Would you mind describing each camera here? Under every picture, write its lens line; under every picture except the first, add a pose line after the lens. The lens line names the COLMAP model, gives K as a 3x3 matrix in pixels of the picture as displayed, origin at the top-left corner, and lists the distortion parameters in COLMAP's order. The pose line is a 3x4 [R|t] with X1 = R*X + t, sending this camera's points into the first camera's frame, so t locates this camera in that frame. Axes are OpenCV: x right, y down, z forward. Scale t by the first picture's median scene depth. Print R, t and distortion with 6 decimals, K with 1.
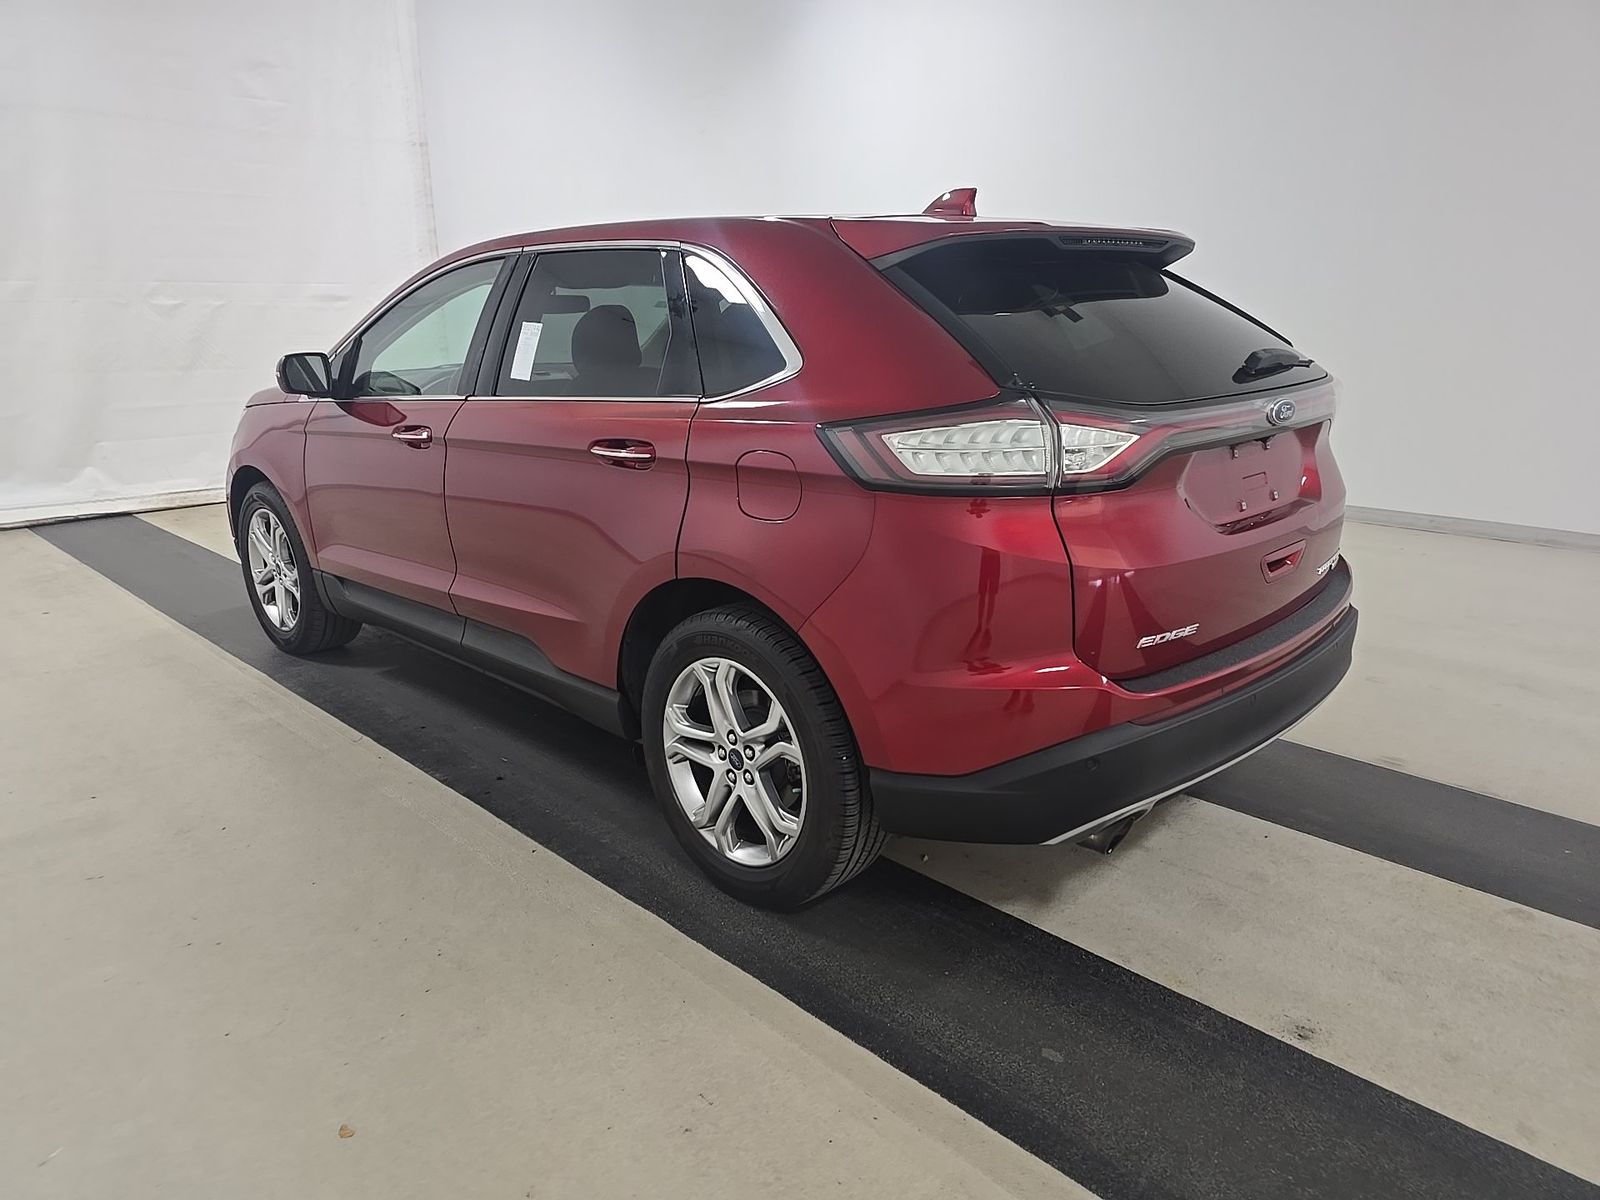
lens RADIAL K [[1066.4, 0, 796.3], [0, 1066.4, 605.3], [0, 0, 1]] dist [0.005466, -0.000186]
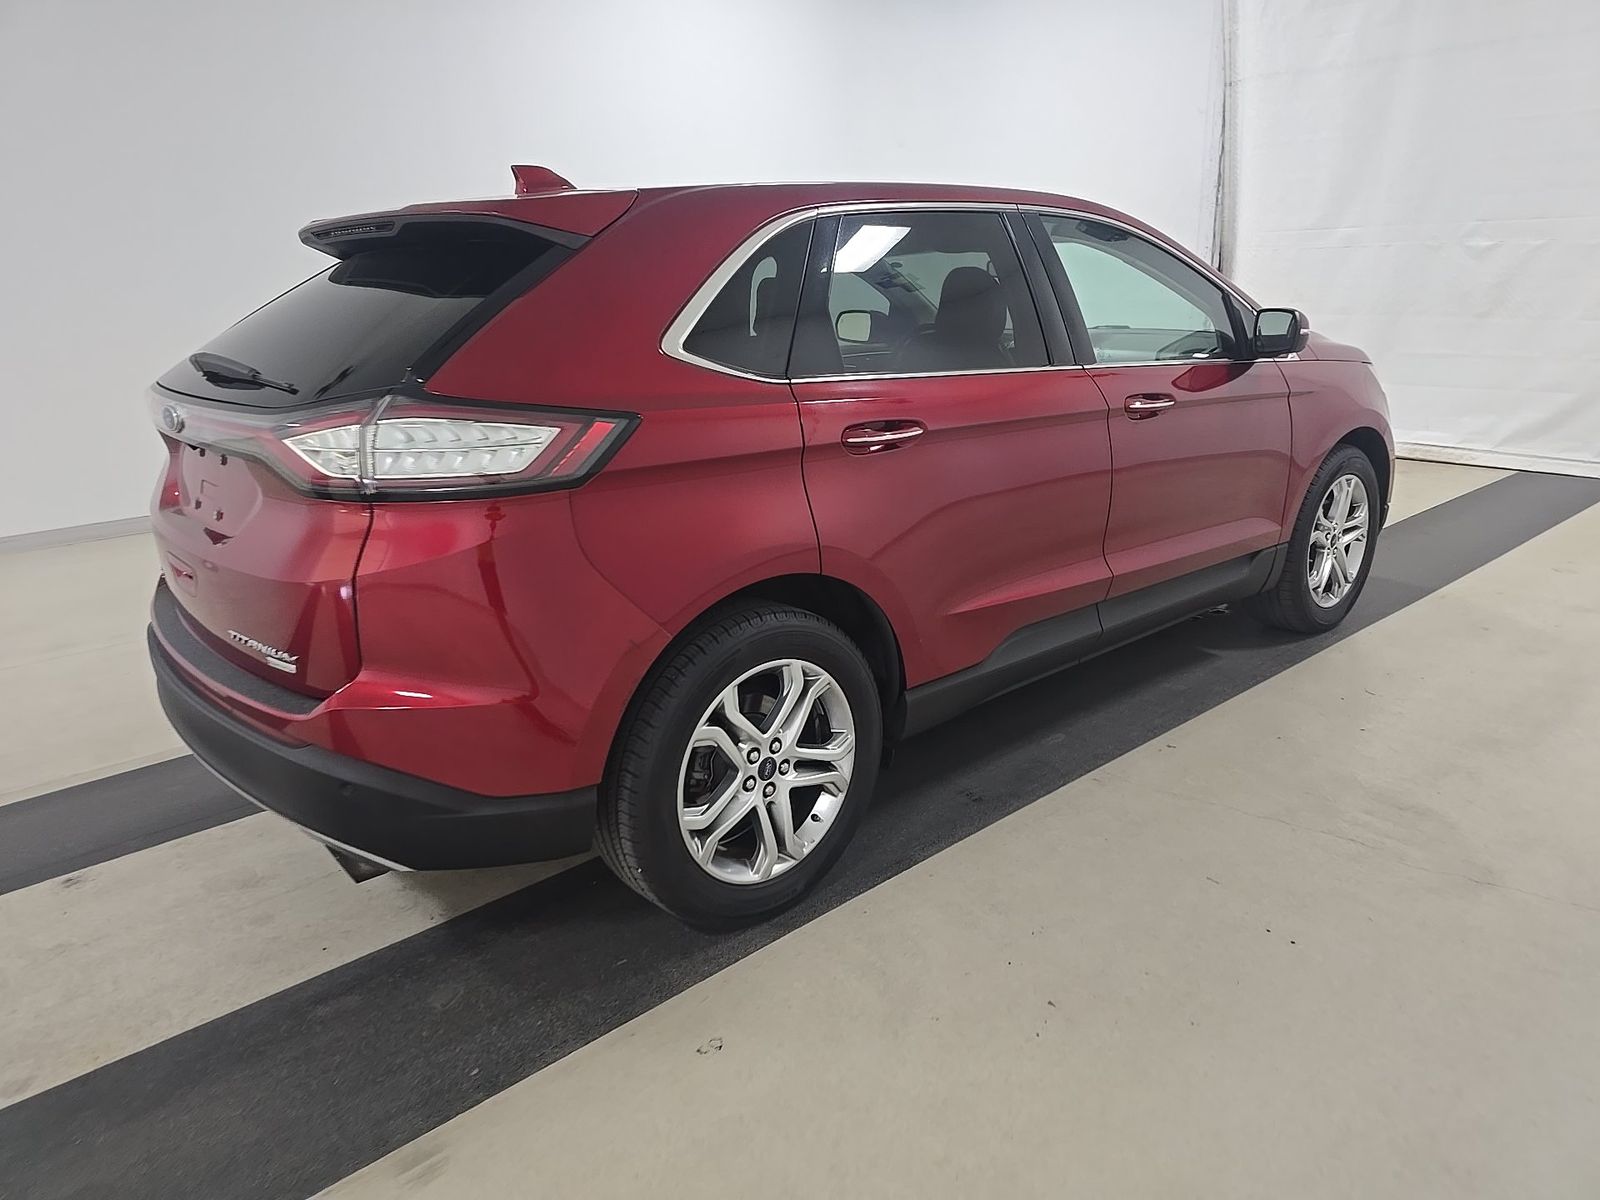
lens RADIAL K [[1066.4, 0, 796.3], [0, 1066.4, 605.3], [0, 0, 1]] dist [0.005466, -0.000186]
pose [[-0.068747, 0.303686, -0.950289, 1.160731], [-0.236960, 0.920312, 0.311248, -0.385824], [0.969084, 0.246577, 0.008693, 1.326588]]
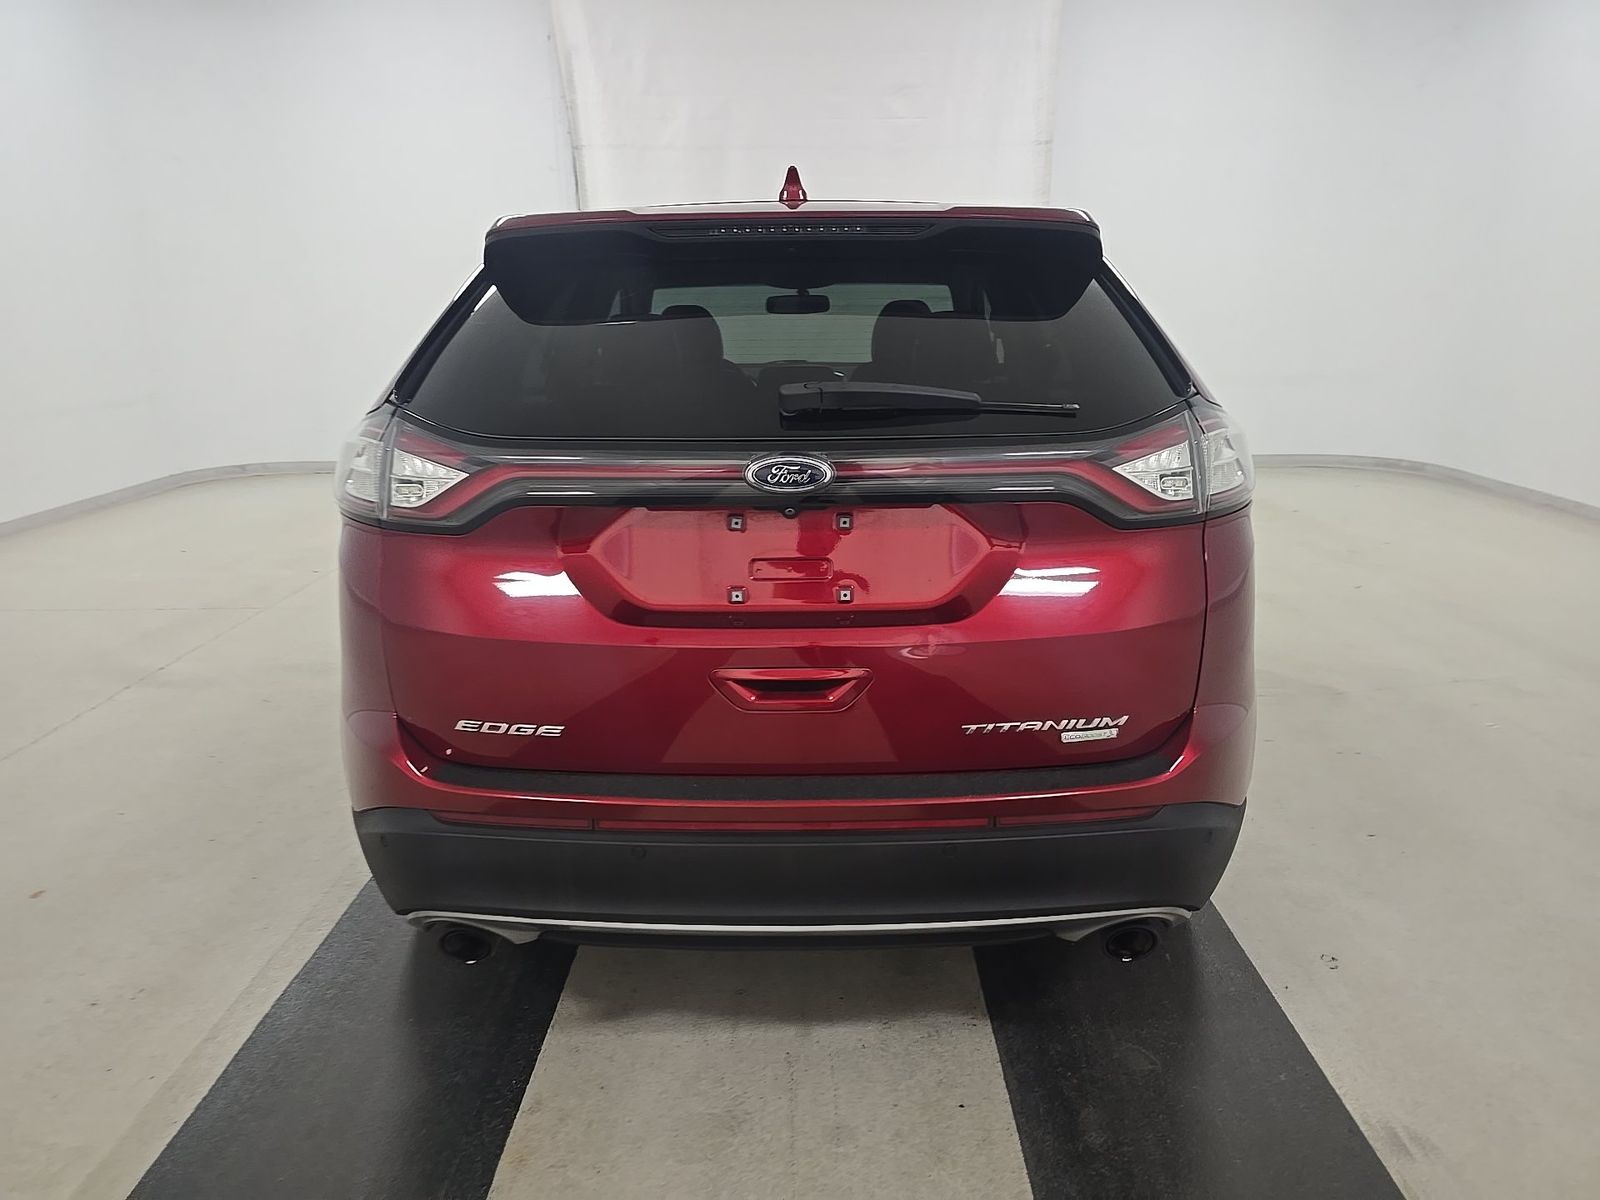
lens RADIAL K [[1066.4, 0, 796.3], [0, 1066.4, 605.3], [0, 0, 1]] dist [0.005466, -0.000186]
pose [[0.696554, 0.194641, -0.690599, 0.796559], [-0.191000, 0.978073, 0.083017, -0.130531], [0.691615, 0.074079, 0.718457, 0.439166]]
